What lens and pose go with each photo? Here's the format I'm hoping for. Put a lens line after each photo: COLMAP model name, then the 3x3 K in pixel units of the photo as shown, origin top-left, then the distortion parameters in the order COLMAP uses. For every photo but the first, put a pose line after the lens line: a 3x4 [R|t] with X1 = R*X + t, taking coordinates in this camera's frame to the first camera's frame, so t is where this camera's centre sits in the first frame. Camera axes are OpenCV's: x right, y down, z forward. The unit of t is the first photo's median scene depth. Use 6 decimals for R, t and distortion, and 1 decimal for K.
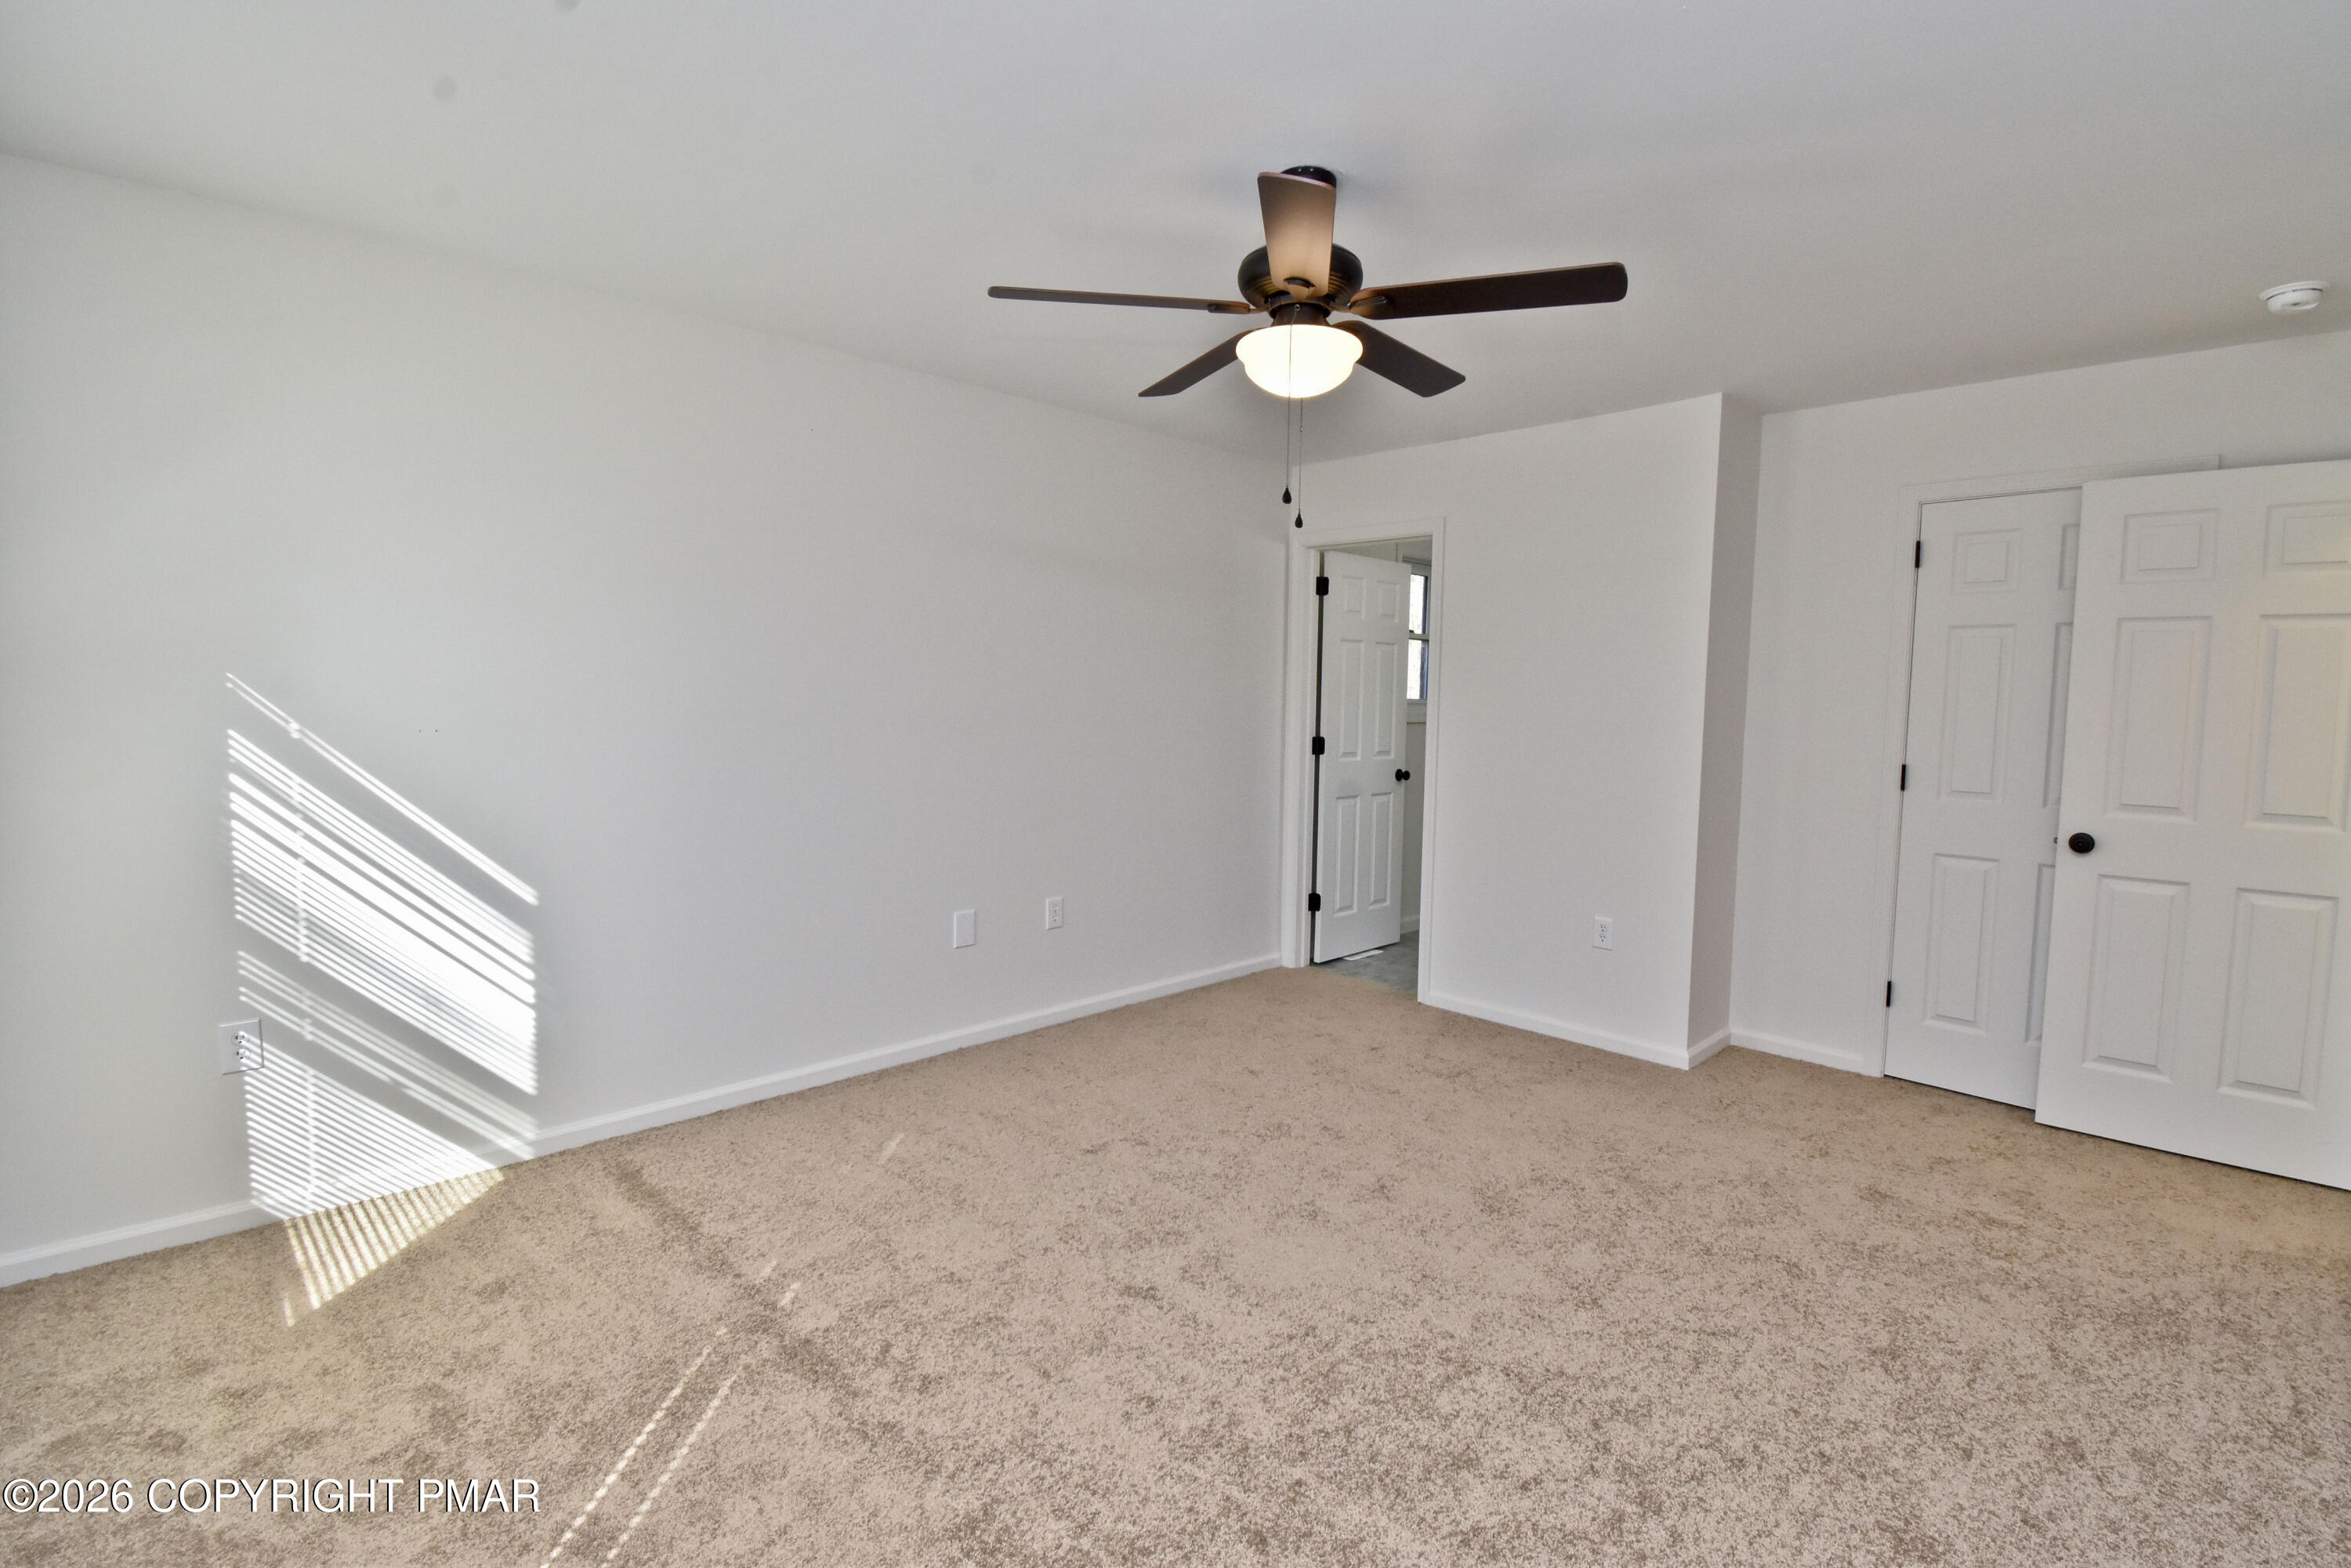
lens RADIAL K [[1067.3, 0, 1177.5], [0, 1067.3, 778.8], [0, 0, 1]] dist [0.000788, -0.012917]
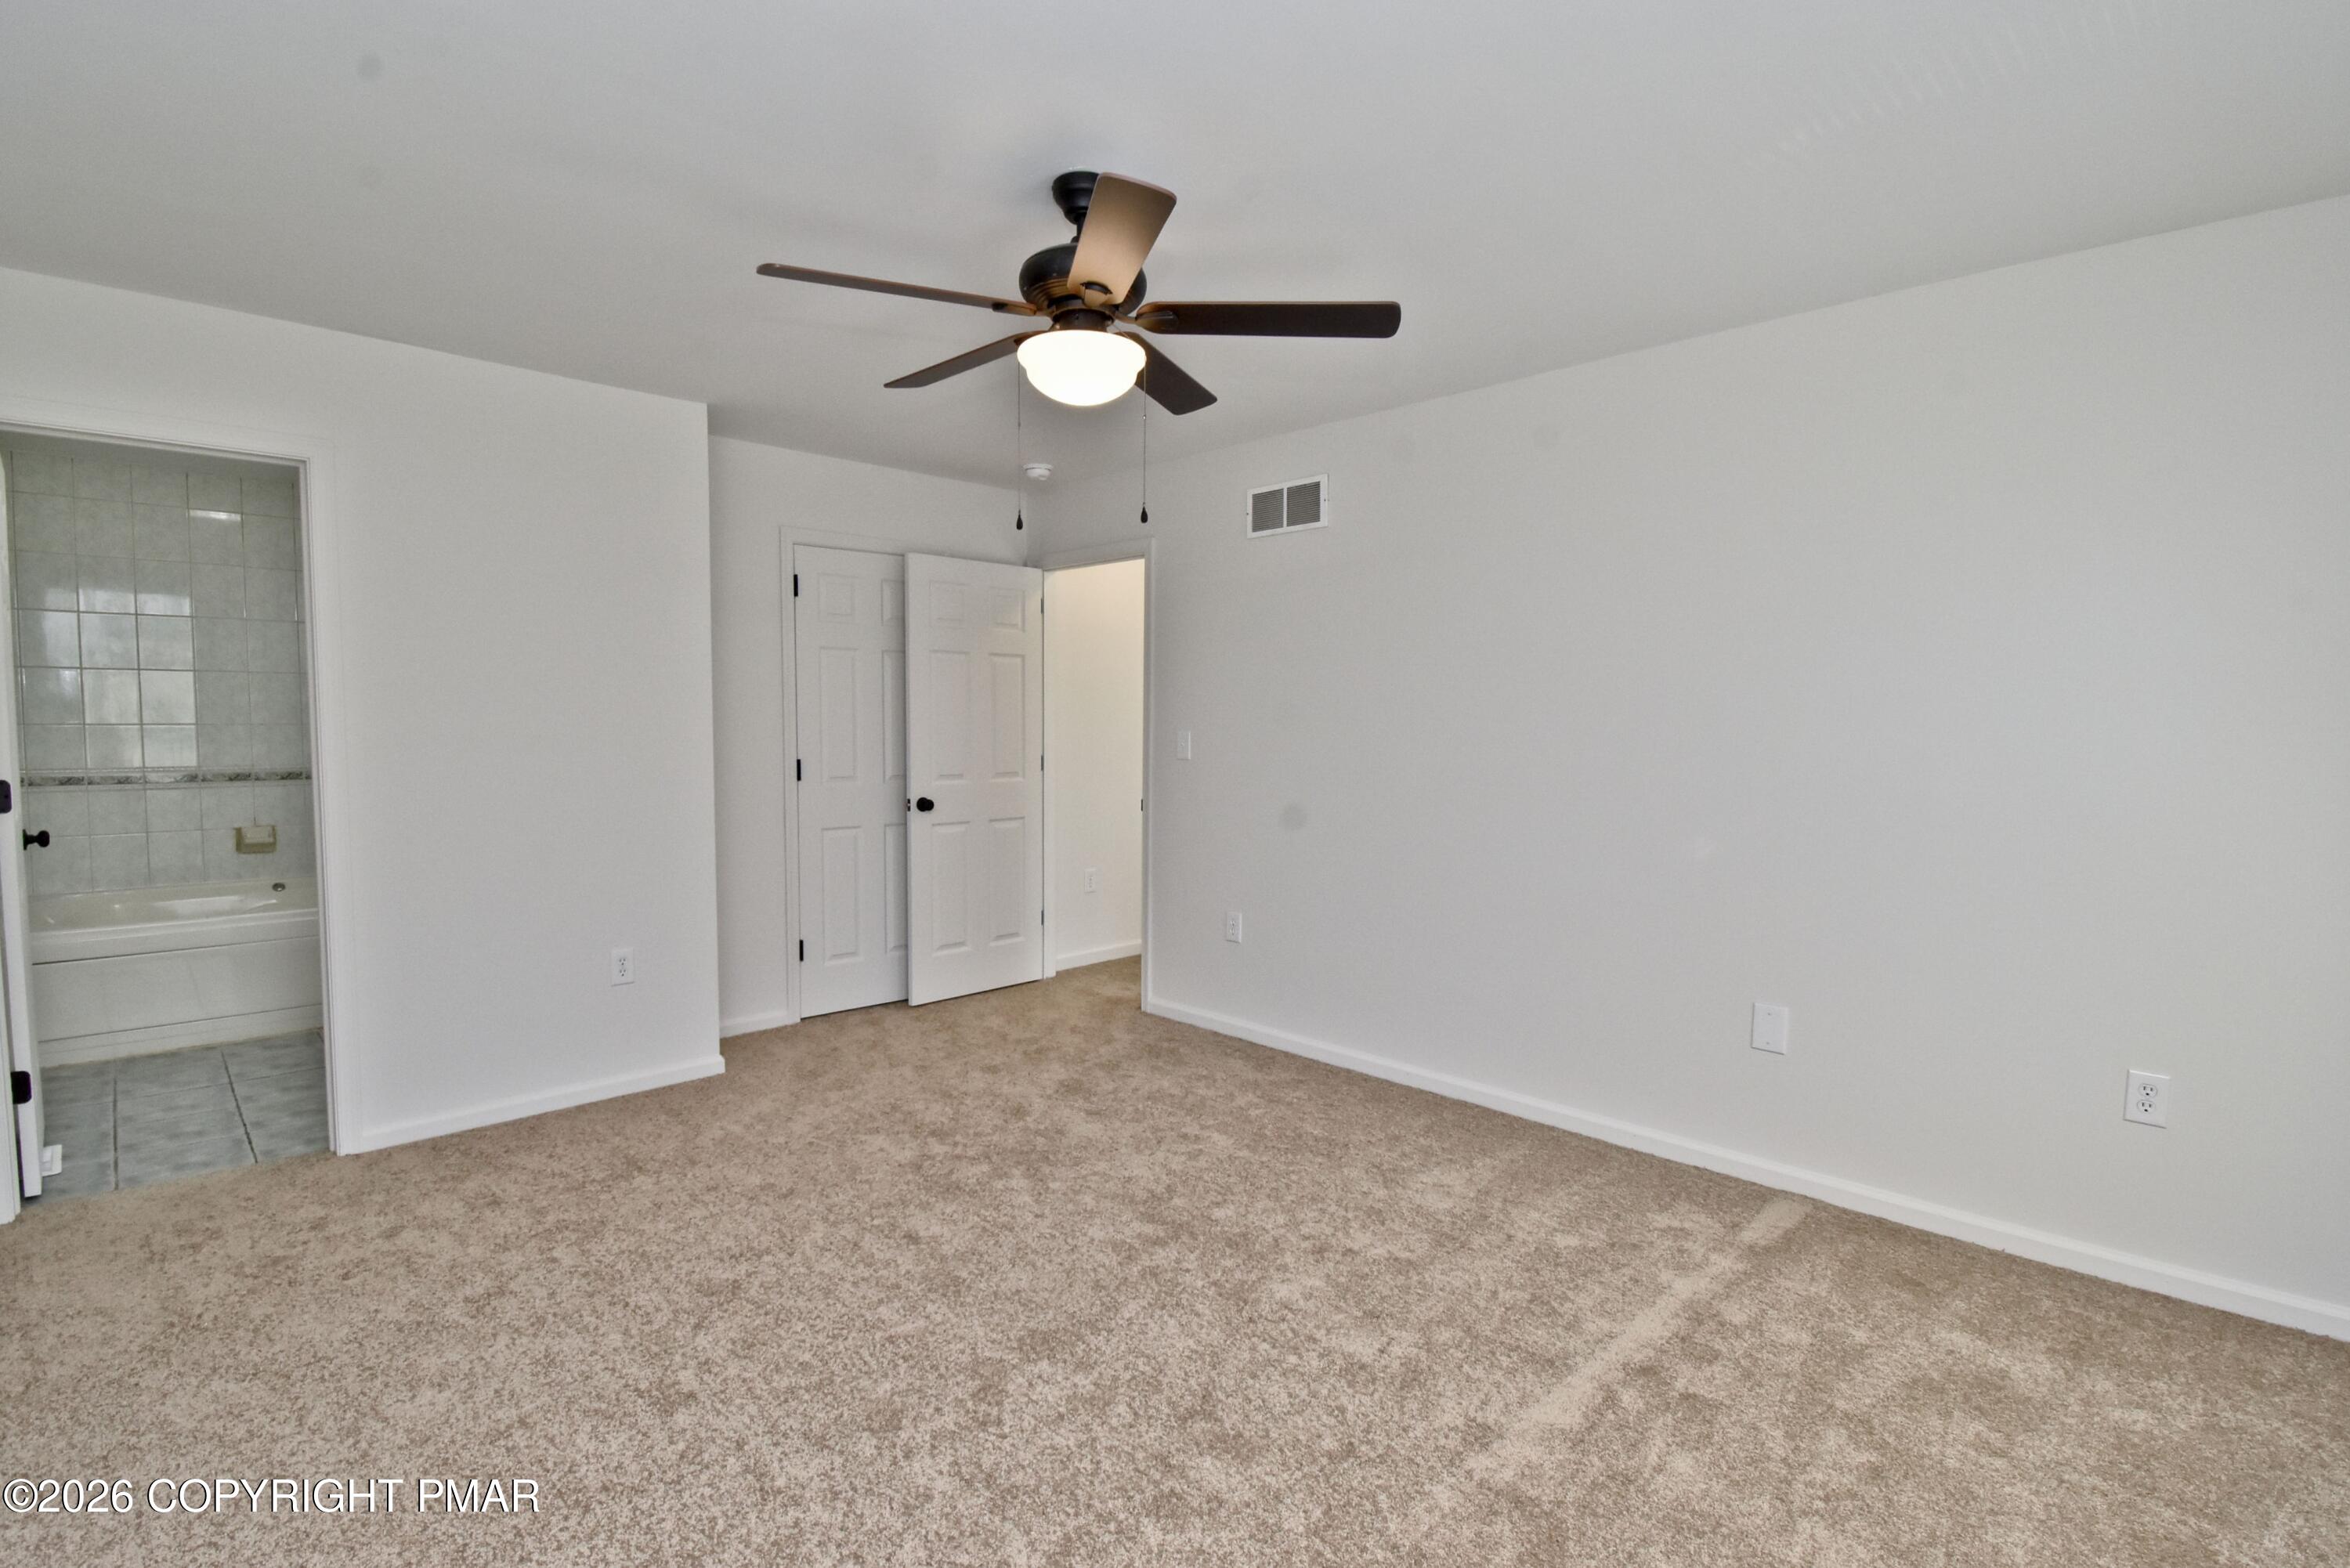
lens RADIAL K [[1103.6, 0, 1162.2], [0, 1103.6, 803.0], [0, 0, 1]] dist [-0.000978, -0.015119]
pose [[0.008392, -0.095338, 0.995410, -0.730713], [0.072590, 0.992876, 0.094483, -0.068354], [-0.997327, 0.071464, 0.015253, 0.742839]]
